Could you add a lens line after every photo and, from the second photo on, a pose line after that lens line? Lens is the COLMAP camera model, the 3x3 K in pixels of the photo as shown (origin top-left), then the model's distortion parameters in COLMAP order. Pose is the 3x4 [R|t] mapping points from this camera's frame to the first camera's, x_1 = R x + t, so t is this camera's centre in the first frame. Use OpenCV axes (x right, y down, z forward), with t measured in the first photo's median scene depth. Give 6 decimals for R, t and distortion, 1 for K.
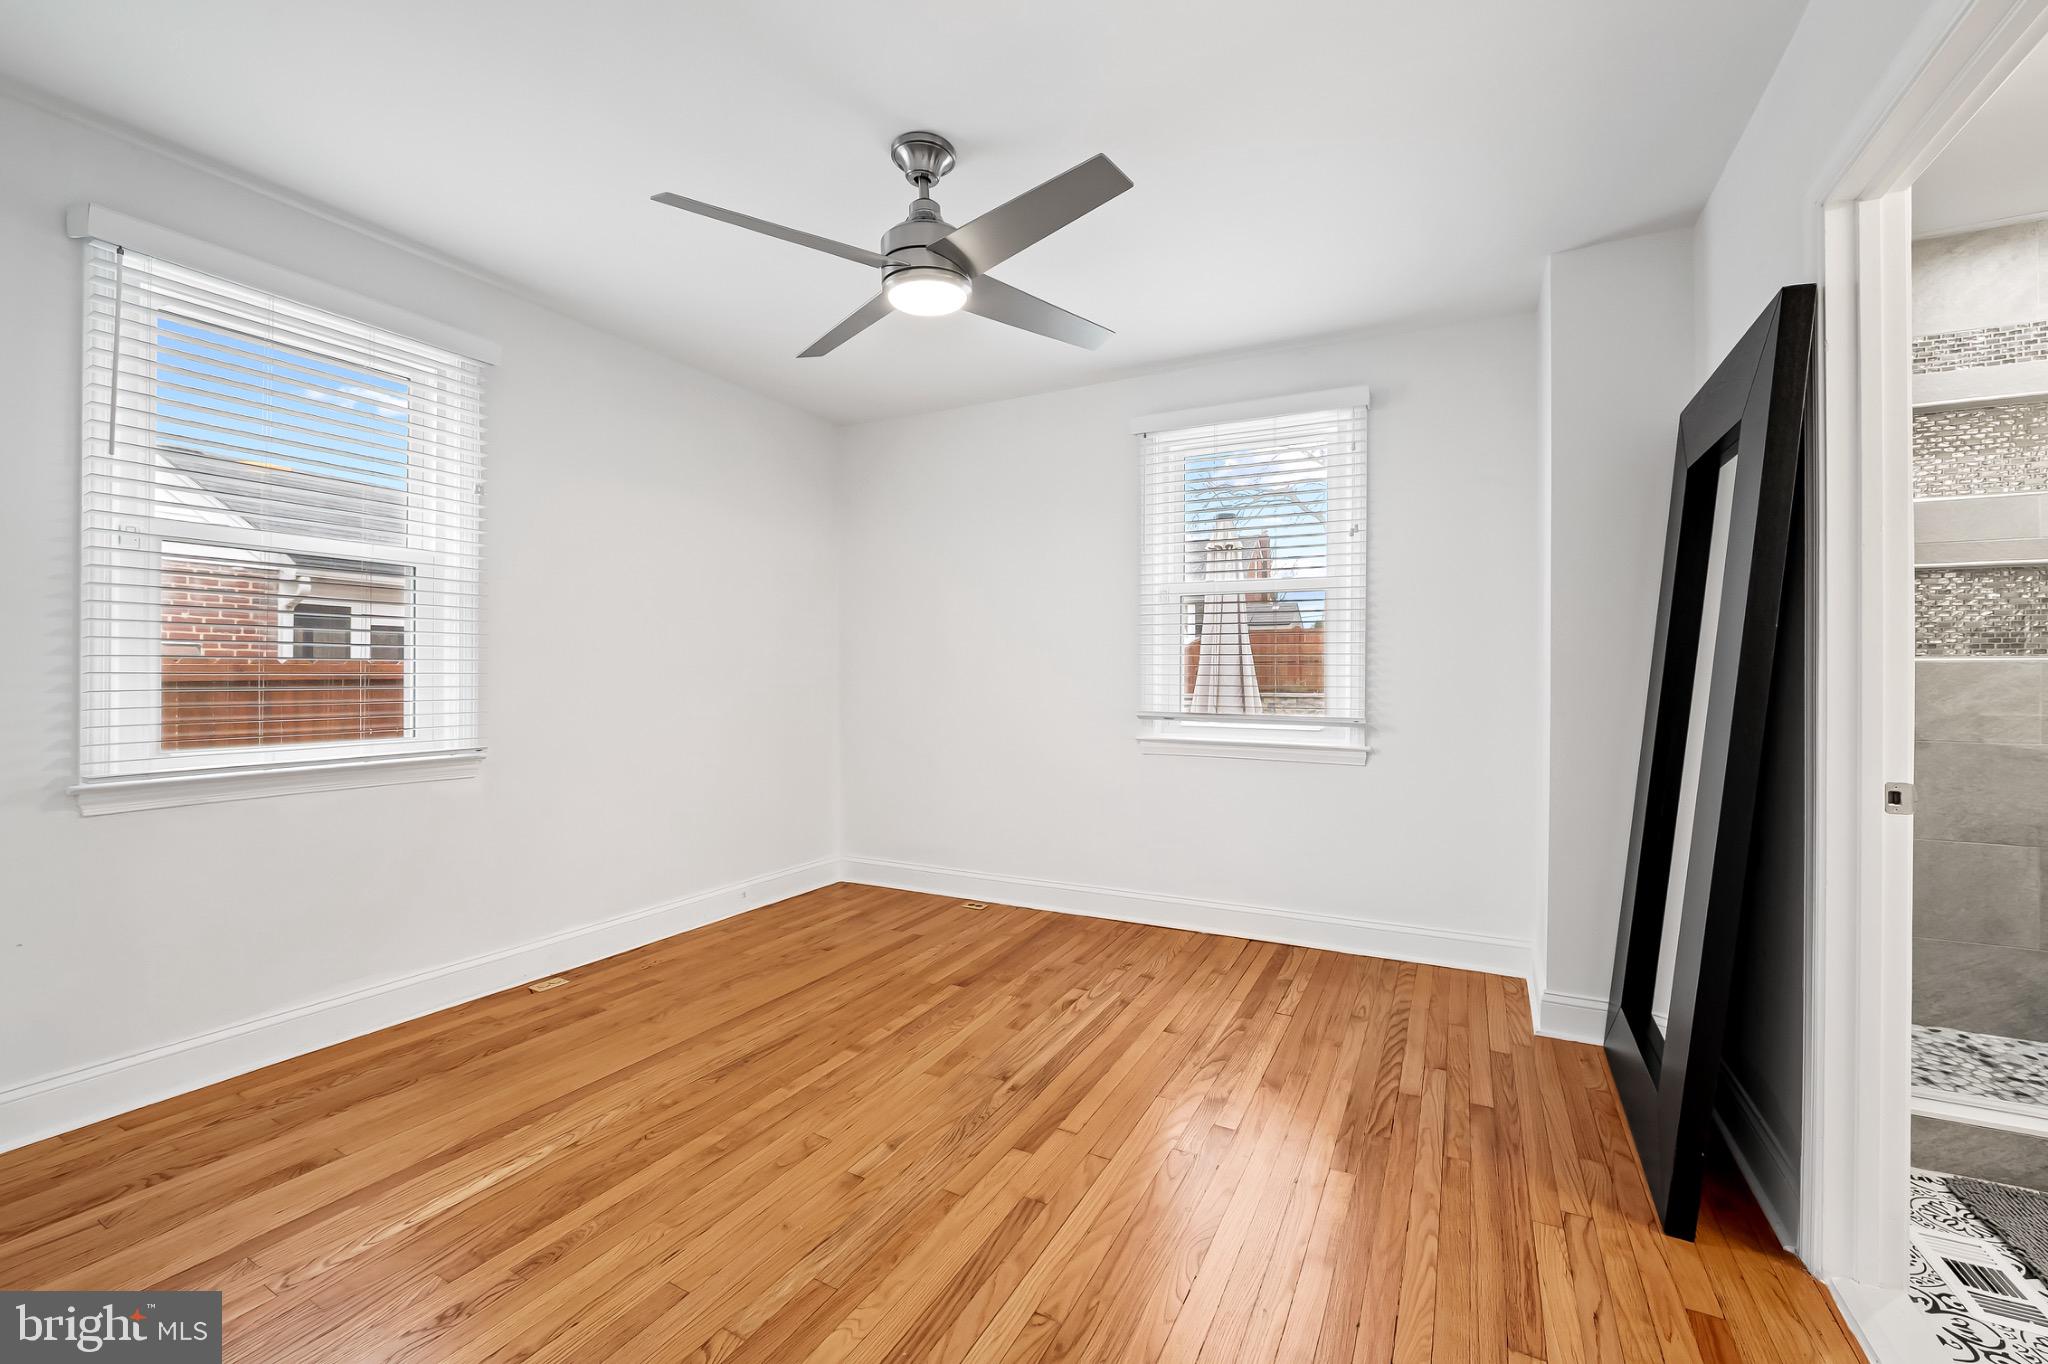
lens RADIAL K [[832.0, 0, 1022.4], [0, 832.0, 664.4], [0, 0, 1]] dist [-0.010134, -0.000407]
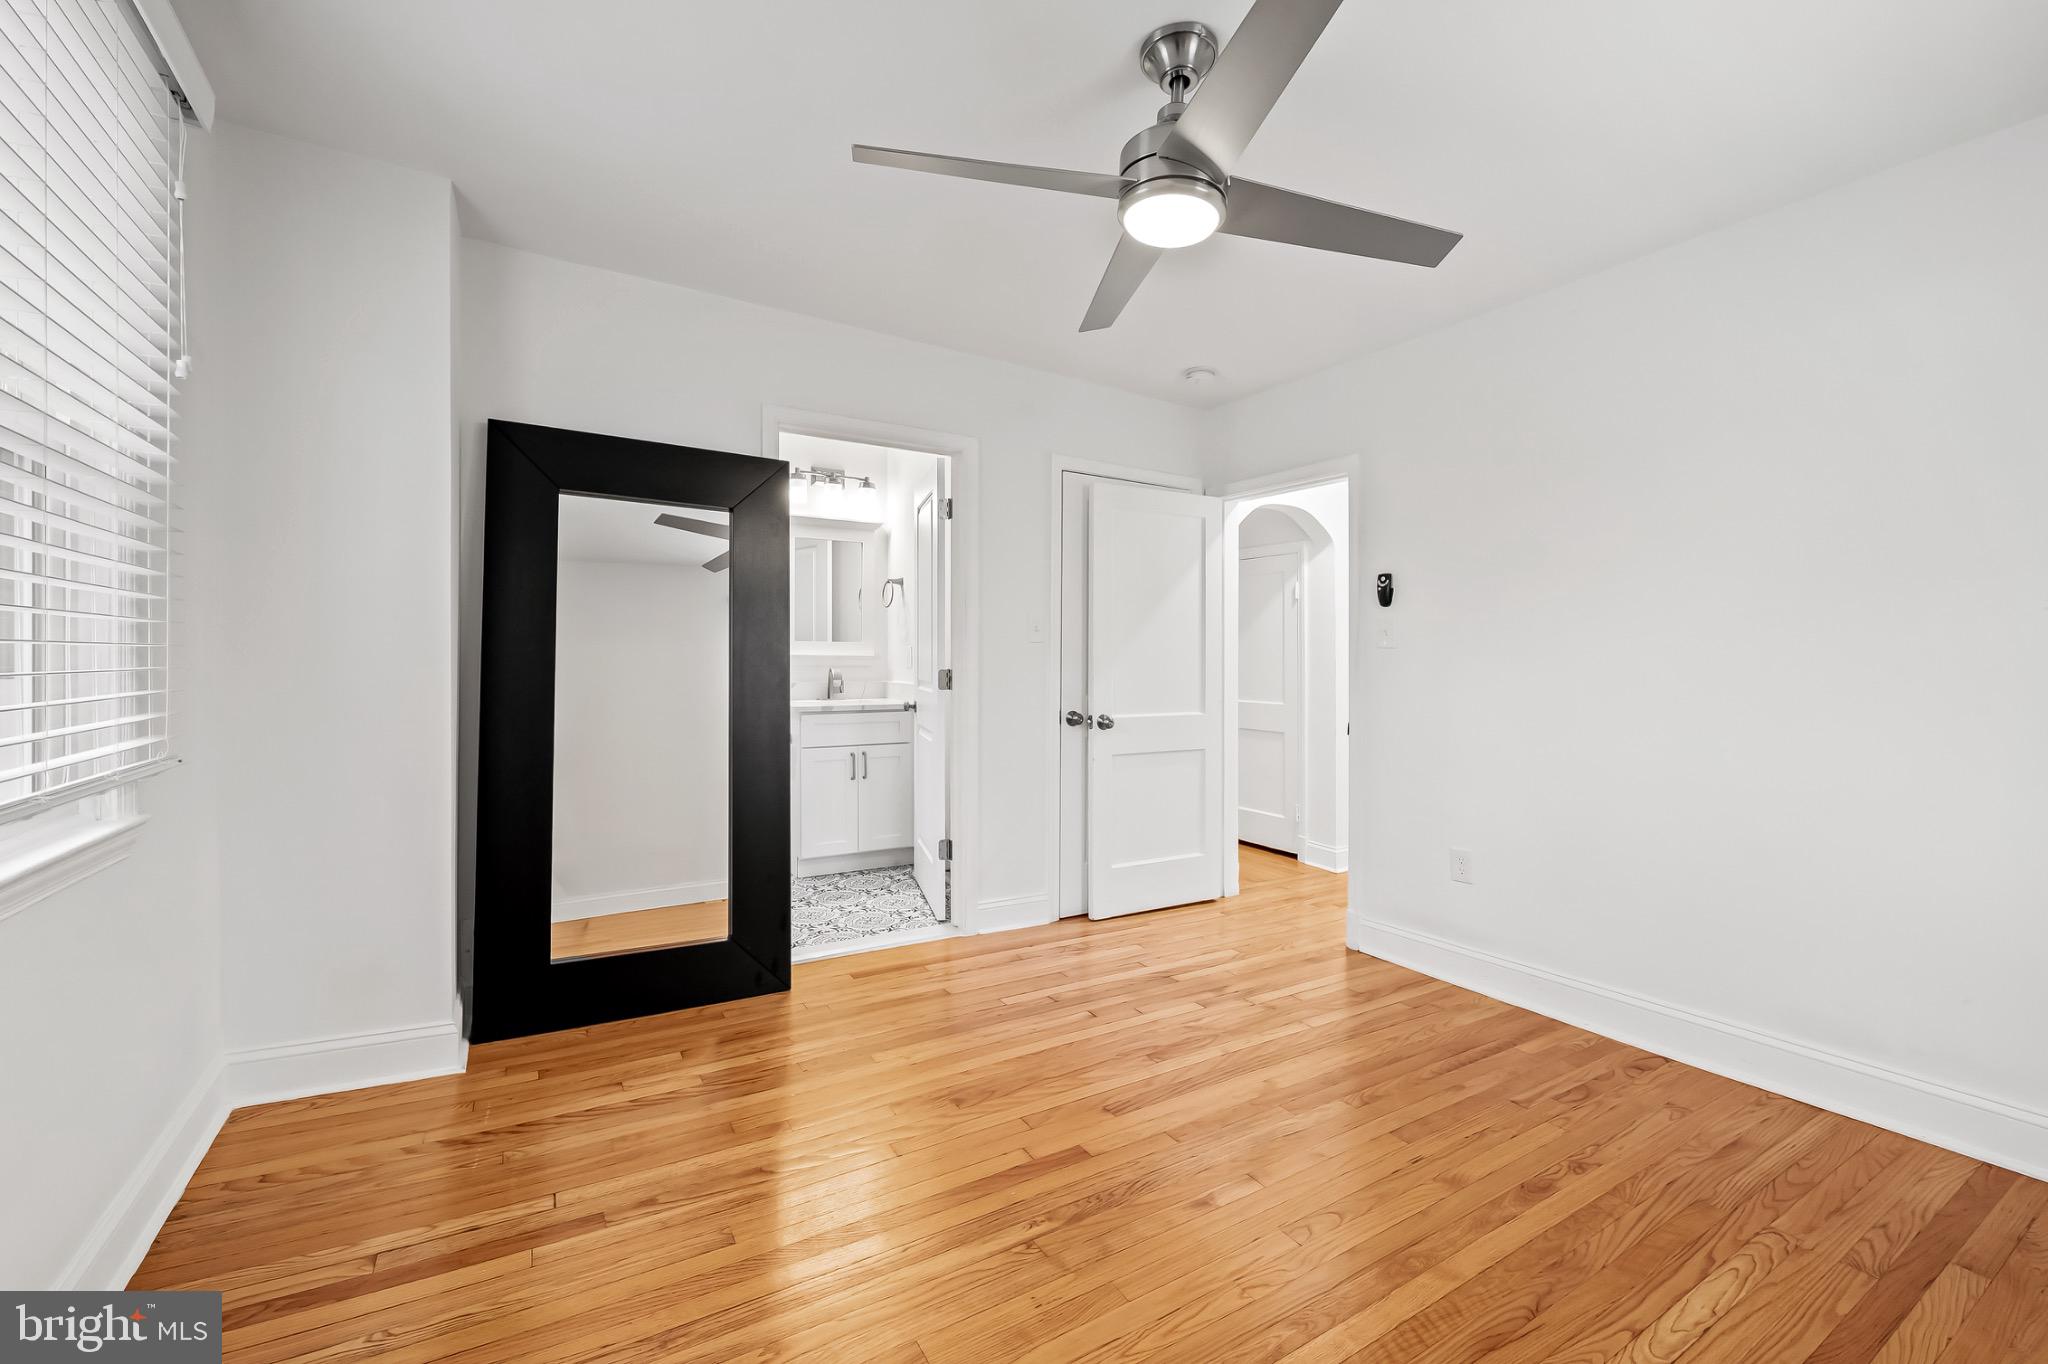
lens RADIAL K [[832.0, 0, 1022.4], [0, 832.0, 664.4], [0, 0, 1]] dist [-0.010134, -0.000407]
pose [[-0.854377, -0.022375, 0.519172, -0.411853], [-0.021194, 0.999742, 0.008208, -0.008377], [-0.519222, -0.003991, -0.854630, 1.772086]]
